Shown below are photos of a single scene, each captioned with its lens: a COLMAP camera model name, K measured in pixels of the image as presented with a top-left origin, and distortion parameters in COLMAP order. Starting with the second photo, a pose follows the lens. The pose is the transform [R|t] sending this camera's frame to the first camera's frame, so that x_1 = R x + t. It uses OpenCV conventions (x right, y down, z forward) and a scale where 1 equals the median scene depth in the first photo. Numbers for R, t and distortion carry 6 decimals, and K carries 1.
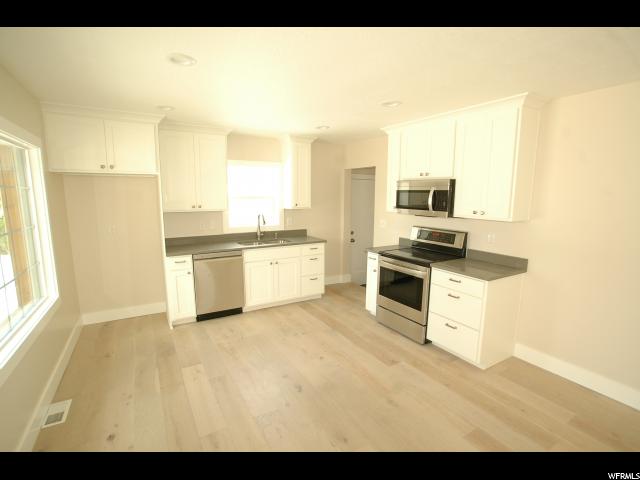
lens RADIAL K [[308.6, 0, 320.0], [0, 308.6, 240.0], [0, 0, 1]] dist [-0.002165, 0.000223]
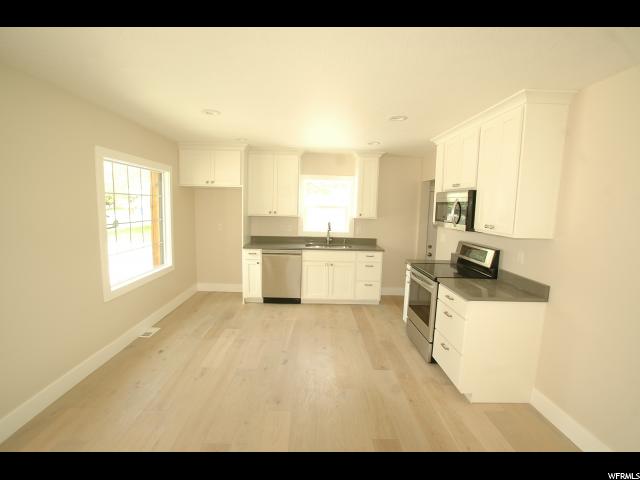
lens RADIAL K [[308.6, 0, 320.0], [0, 308.6, 240.0], [0, 0, 1]] dist [-0.002165, 0.000223]
pose [[0.873531, 0.074904, -0.480971, 0.391553], [-0.095346, 0.995278, -0.018167, 0.009755], [0.477339, 0.061728, 0.876548, -0.013171]]
